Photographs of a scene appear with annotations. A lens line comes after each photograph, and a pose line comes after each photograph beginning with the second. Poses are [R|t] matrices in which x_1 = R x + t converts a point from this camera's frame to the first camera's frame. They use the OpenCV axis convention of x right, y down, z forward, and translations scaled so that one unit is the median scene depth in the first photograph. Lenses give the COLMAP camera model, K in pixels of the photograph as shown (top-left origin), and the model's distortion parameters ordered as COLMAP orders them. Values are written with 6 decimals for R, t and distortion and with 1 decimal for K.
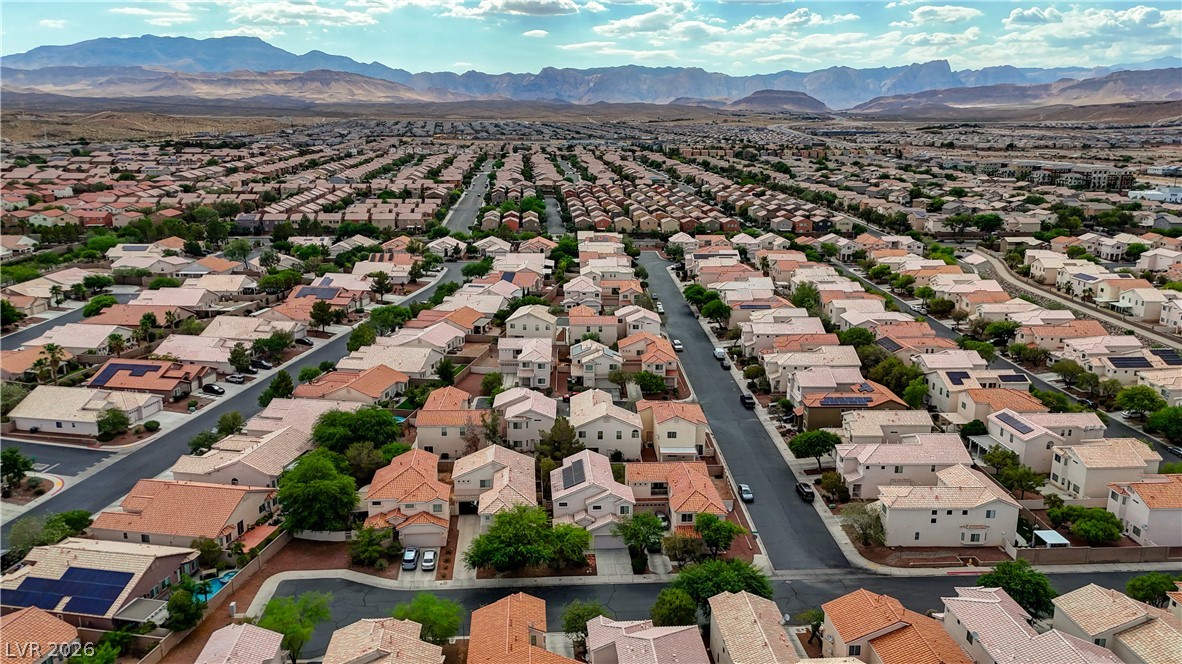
lens RADIAL K [[866.8, 0, 587.8], [0, 866.8, 331.4], [0, 0, 1]] dist [0.078654, -0.076703]
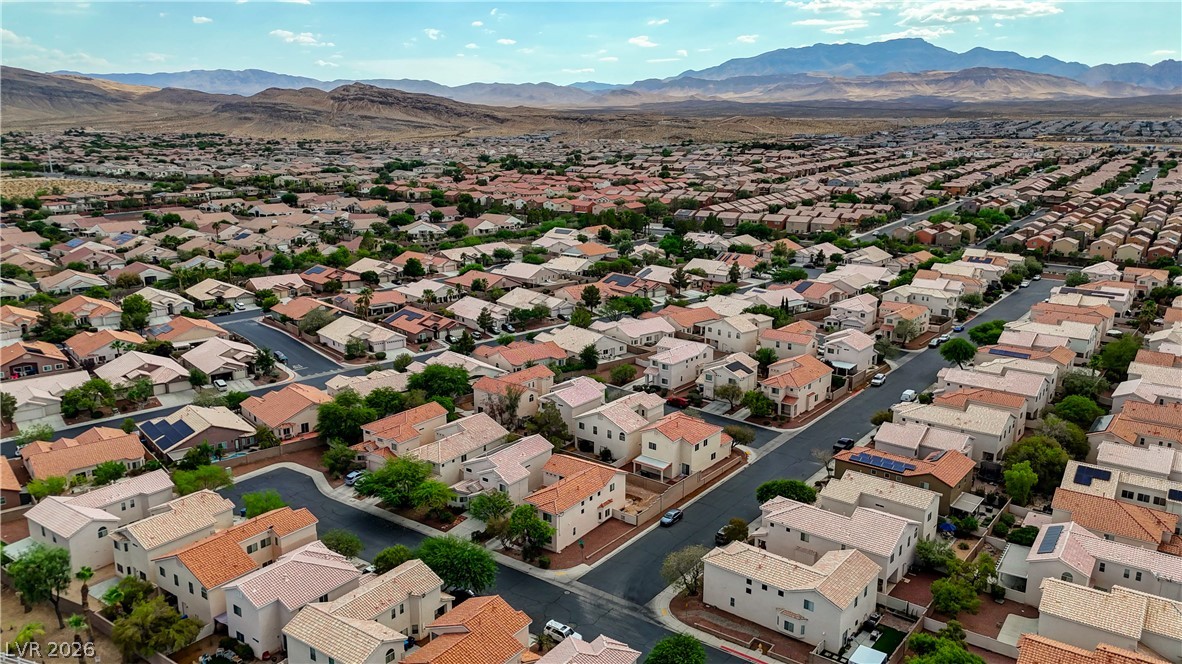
lens RADIAL K [[866.8, 0, 587.8], [0, 866.8, 331.4], [0, 0, 1]] dist [0.078654, -0.076703]
pose [[0.769771, 0.150010, -0.620443, 0.366729], [-0.150505, 0.987243, 0.051965, -0.029851], [0.620323, 0.053379, 0.782528, 0.093398]]
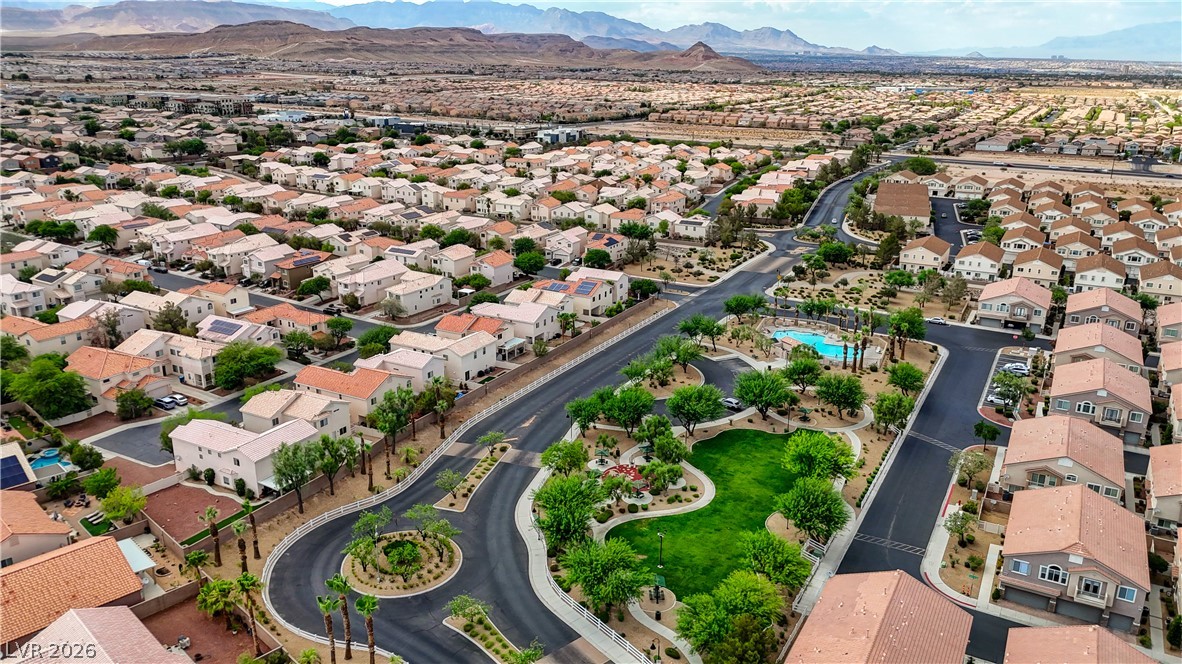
lens RADIAL K [[866.8, 0, 587.8], [0, 866.8, 331.4], [0, 0, 1]] dist [0.078654, -0.076703]
pose [[0.552841, -0.252499, 0.794110, -0.406677], [0.192447, 0.965911, 0.173149, 0.018986], [-0.810759, 0.057100, 0.582588, -0.152238]]
